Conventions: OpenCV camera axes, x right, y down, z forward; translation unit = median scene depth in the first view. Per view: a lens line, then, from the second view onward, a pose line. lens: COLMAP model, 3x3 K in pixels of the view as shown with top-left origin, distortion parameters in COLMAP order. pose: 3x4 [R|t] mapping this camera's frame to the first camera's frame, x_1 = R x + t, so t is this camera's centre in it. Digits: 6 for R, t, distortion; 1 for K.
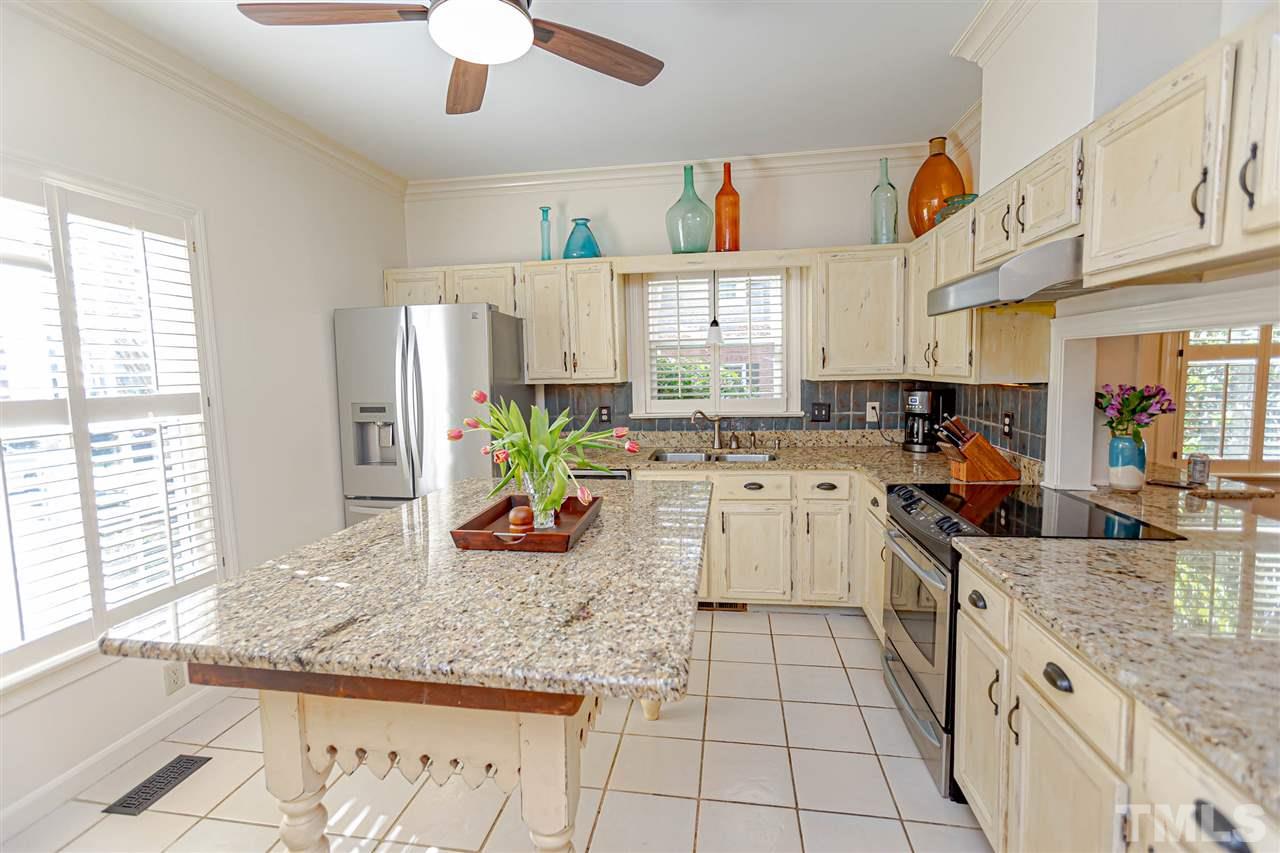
lens RADIAL K [[591.4, 0, 636.6], [0, 591.4, 420.3], [0, 0, 1]] dist [0.000557, 0.000399]
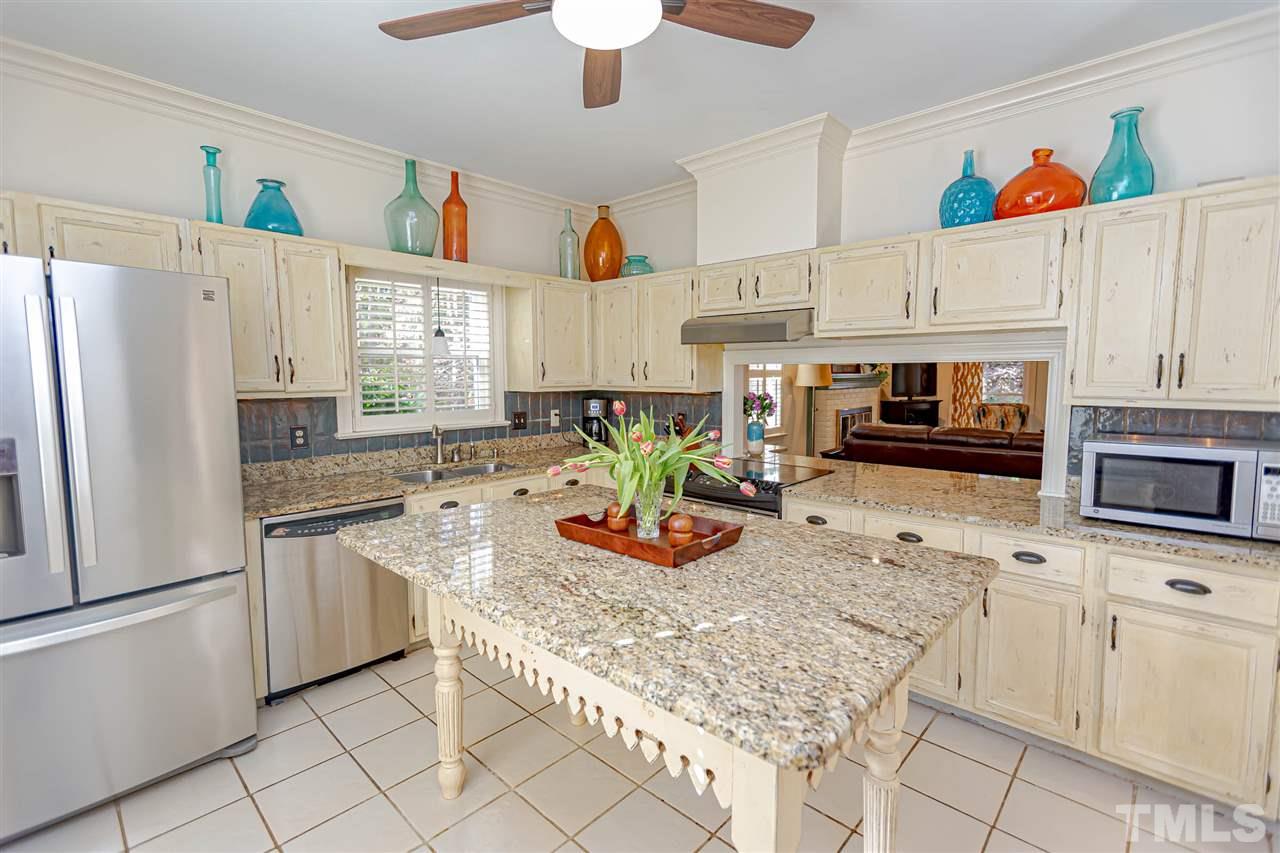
lens RADIAL K [[565.7, 0, 640.0], [0, 565.7, 426.5], [0, 0, 1]] dist [-0.021039, 0.000207]
pose [[0.553310, -0.055444, 0.831128, -0.460096], [0.064250, 0.997650, 0.023779, -0.013815], [-0.830494, 0.040243, 0.555573, 0.232515]]
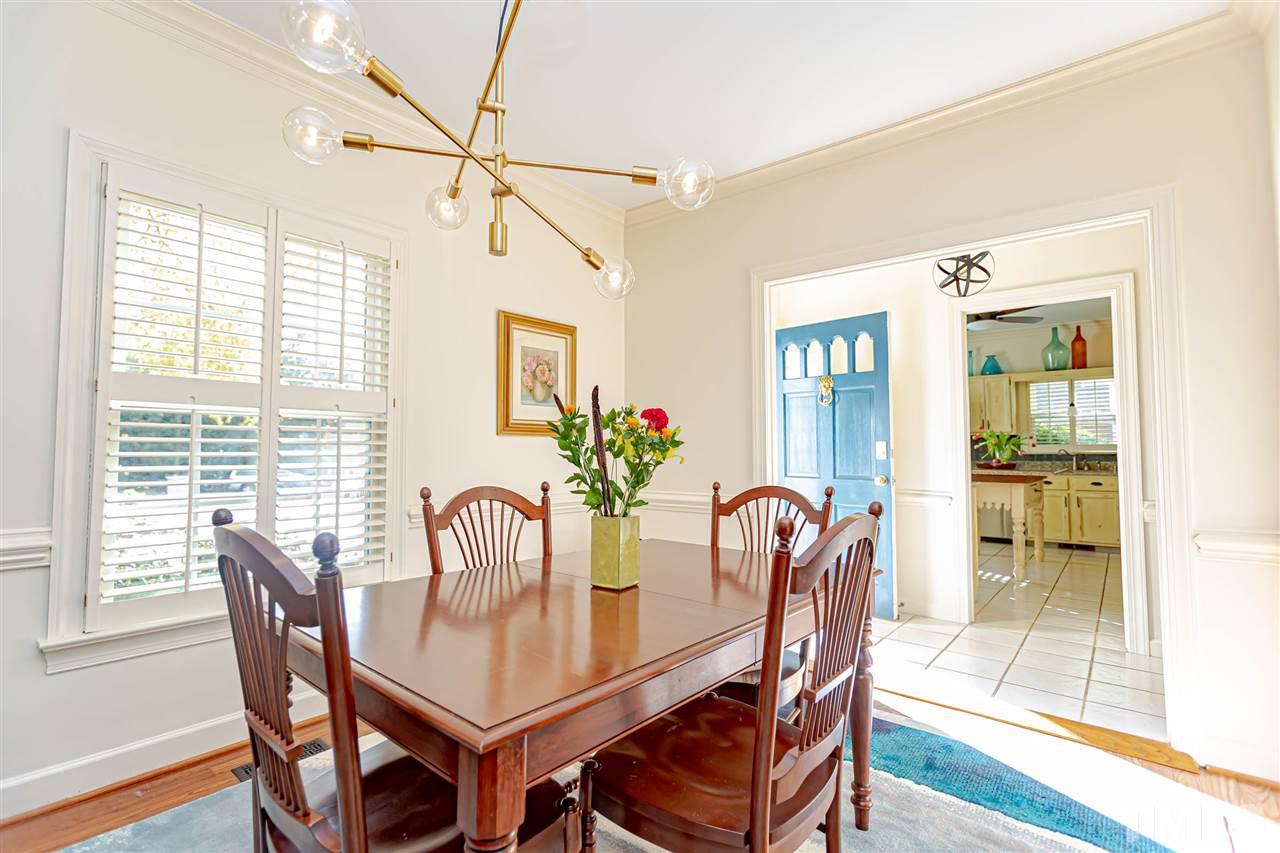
lens RADIAL K [[577.7, 0, 640.0], [0, 577.7, 426.5], [0, 0, 1]] dist [0.002455, 0.000329]
pose [[0.858379, -0.001878, -0.513012, -0.112979], [-0.063645, 0.991878, -0.110123, 0.208985], [0.509052, 0.127178, 0.851288, -1.342433]]
